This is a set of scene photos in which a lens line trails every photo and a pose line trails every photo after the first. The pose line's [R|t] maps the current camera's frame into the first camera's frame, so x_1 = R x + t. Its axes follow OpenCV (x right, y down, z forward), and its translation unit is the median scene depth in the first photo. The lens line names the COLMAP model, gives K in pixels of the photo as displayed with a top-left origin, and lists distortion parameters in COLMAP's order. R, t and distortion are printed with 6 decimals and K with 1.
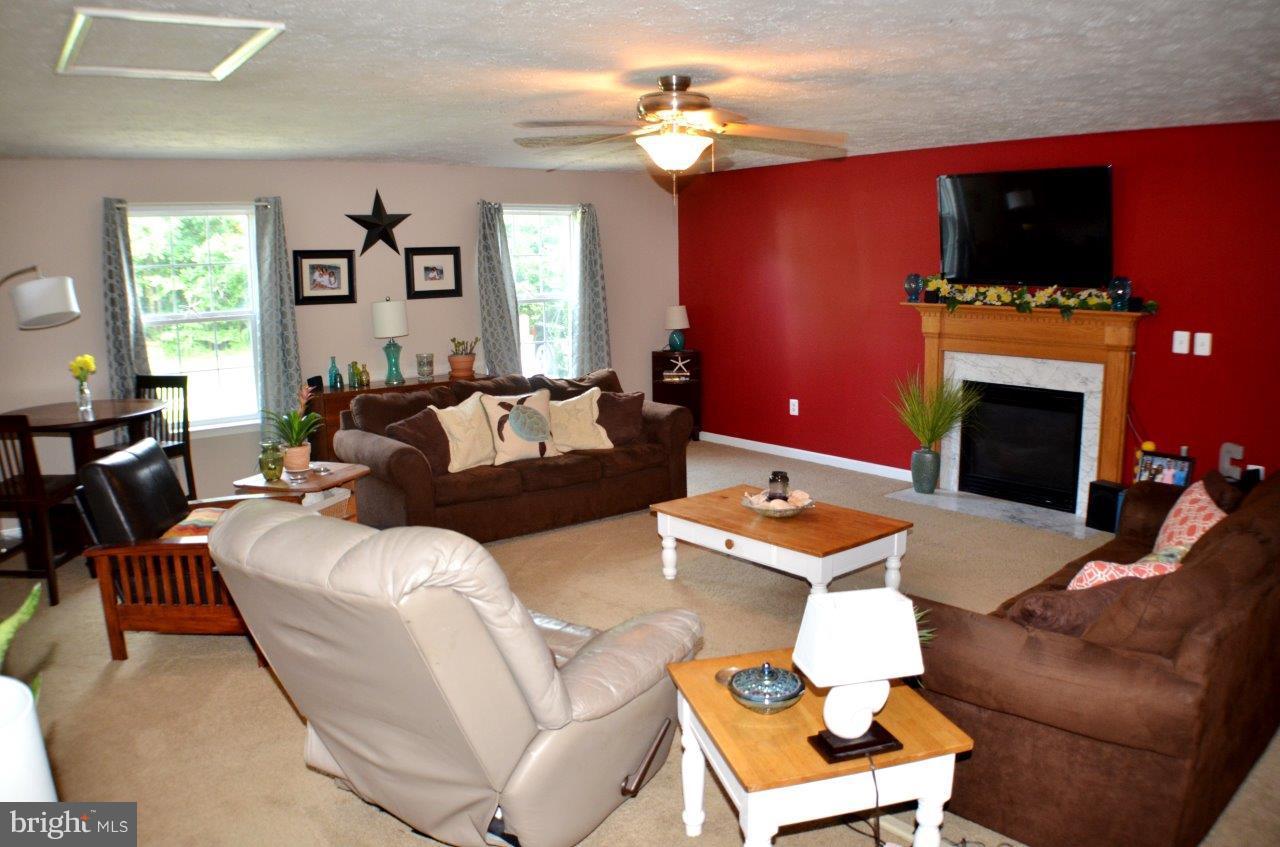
lens RADIAL K [[1002.8, 0, 640.0], [0, 1002.8, 423.5], [0, 0, 1]] dist [-0.084351, 0.011586]
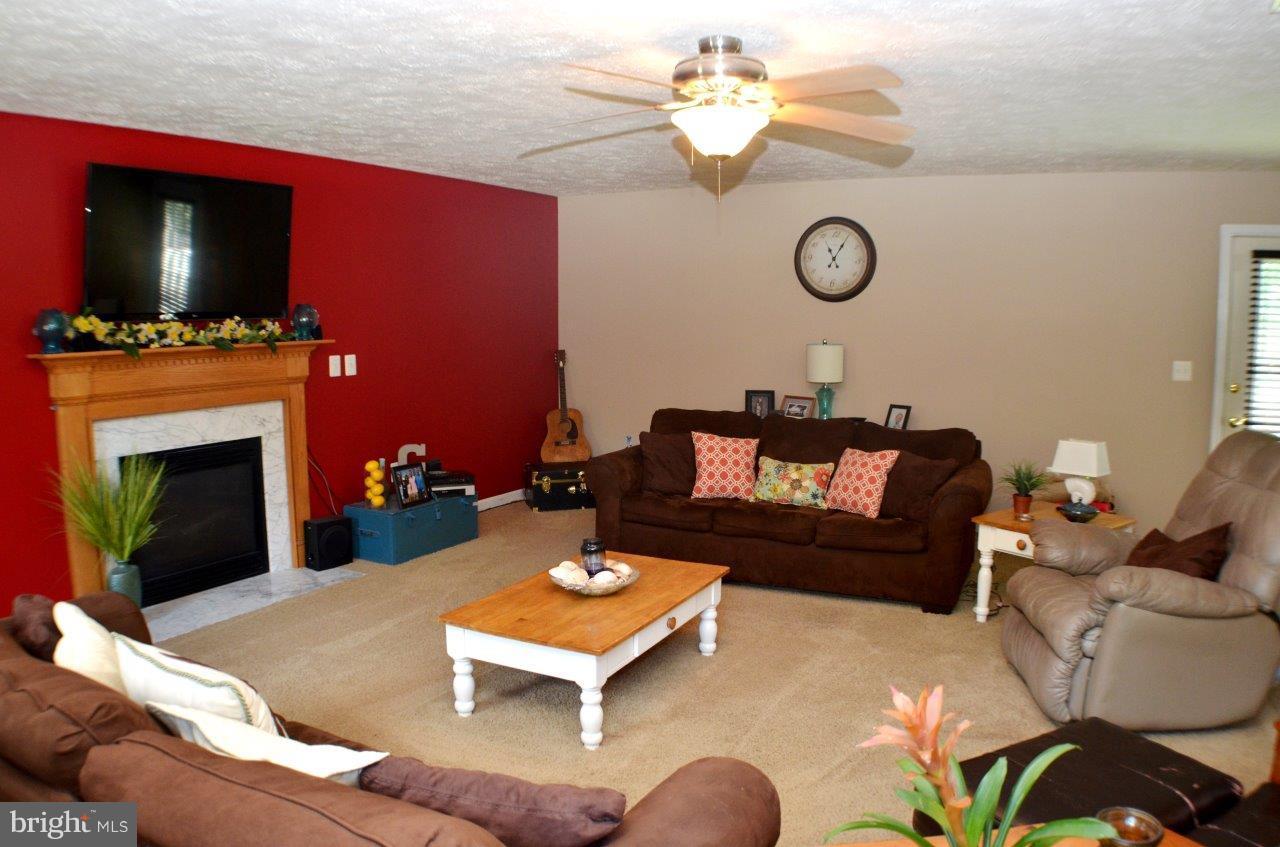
lens RADIAL K [[1002.8, 0, 640.0], [0, 1002.8, 423.5], [0, 0, 1]] dist [-0.084351, 0.011586]
pose [[-0.311319, -0.087625, 0.946257, -0.504250], [0.190731, 0.969717, 0.152548, -0.113714], [-0.930968, 0.227972, -0.285178, 0.934569]]
